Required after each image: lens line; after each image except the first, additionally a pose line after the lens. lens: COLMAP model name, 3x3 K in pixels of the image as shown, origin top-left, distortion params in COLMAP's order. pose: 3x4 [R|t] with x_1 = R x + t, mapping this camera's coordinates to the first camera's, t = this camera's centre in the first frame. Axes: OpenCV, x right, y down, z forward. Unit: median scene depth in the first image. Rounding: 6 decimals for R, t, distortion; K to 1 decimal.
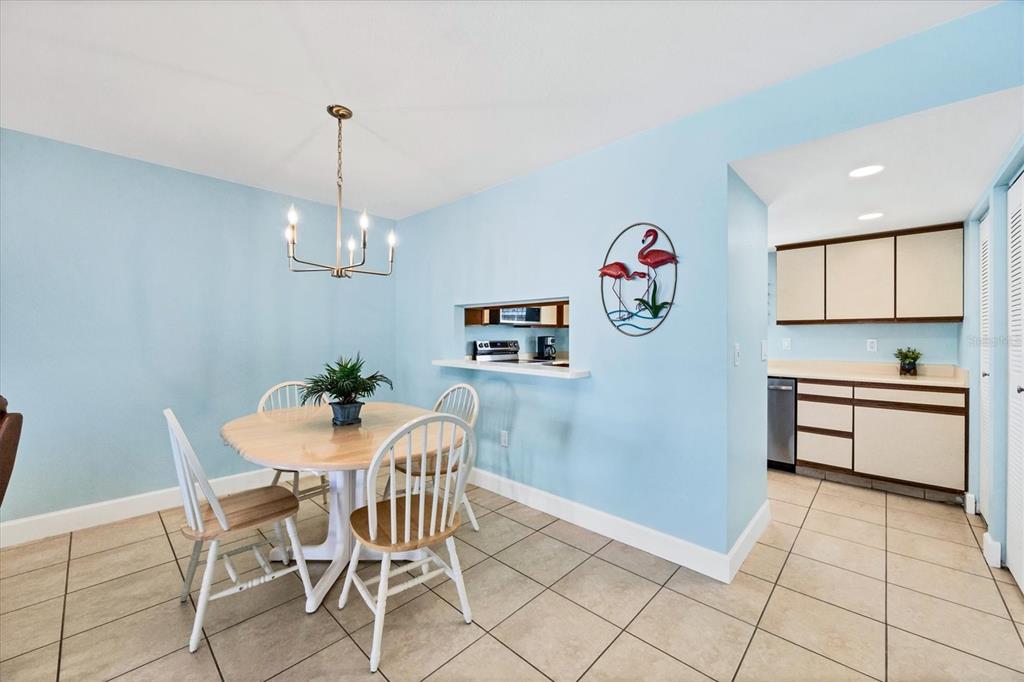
lens RADIAL K [[401.7, 0, 509.5], [0, 401.7, 335.2], [0, 0, 1]] dist [0.001919, 0.000086]
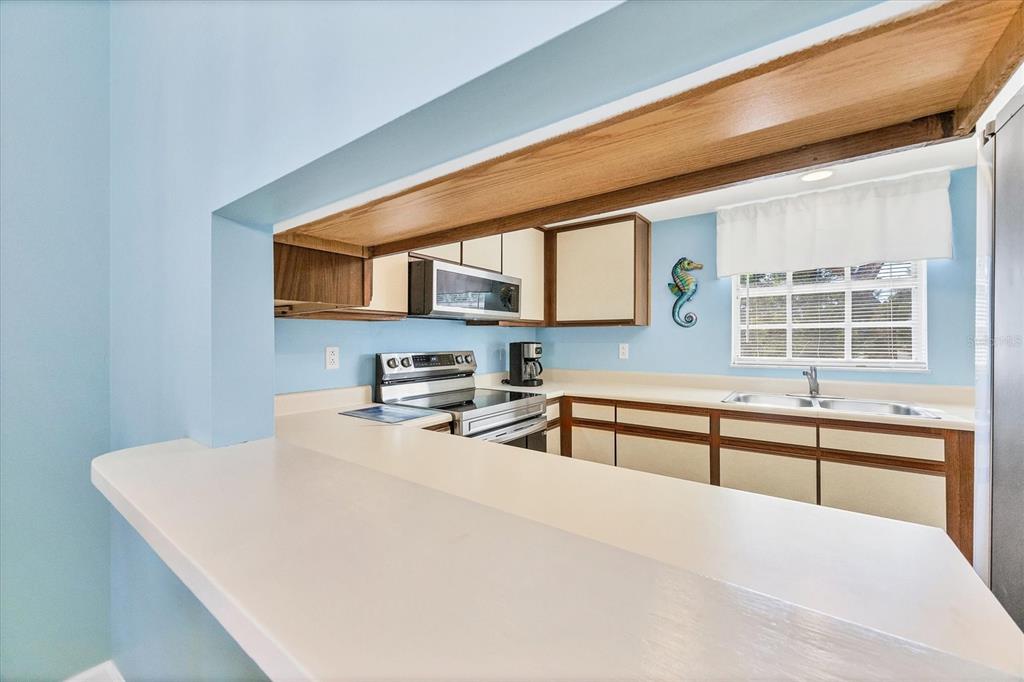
lens RADIAL K [[401.7, 0, 512.1], [0, 401.7, 343.4], [0, 0, 1]] dist [0.001919, 0.000086]
pose [[0.992059, -0.012087, 0.125192, 0.006354], [0.011864, 0.999926, 0.002526, 0.003083], [-0.125213, -0.001021, 0.992129, 0.494202]]
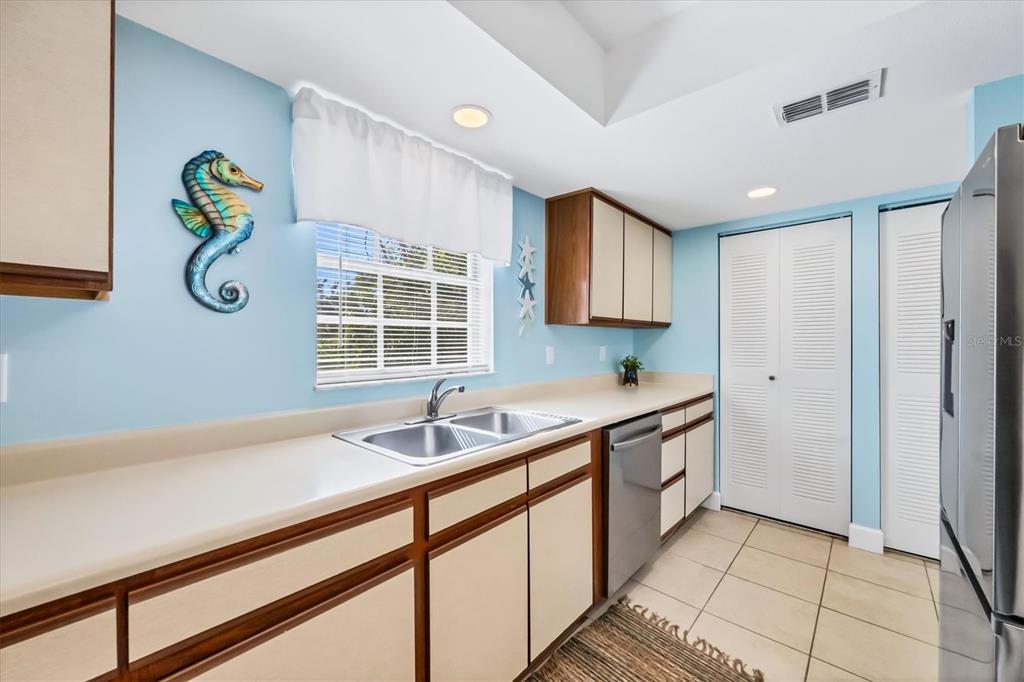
lens RADIAL K [[401.7, 0, 509.5], [0, 401.7, 344.0], [0, 0, 1]] dist [0.001919, 0.000086]
pose [[-0.023829, -0.020415, 0.999508, 0.079034], [0.000349, 0.999791, 0.020429, -0.001754], [-0.999716, 0.000835, -0.023816, 0.926888]]
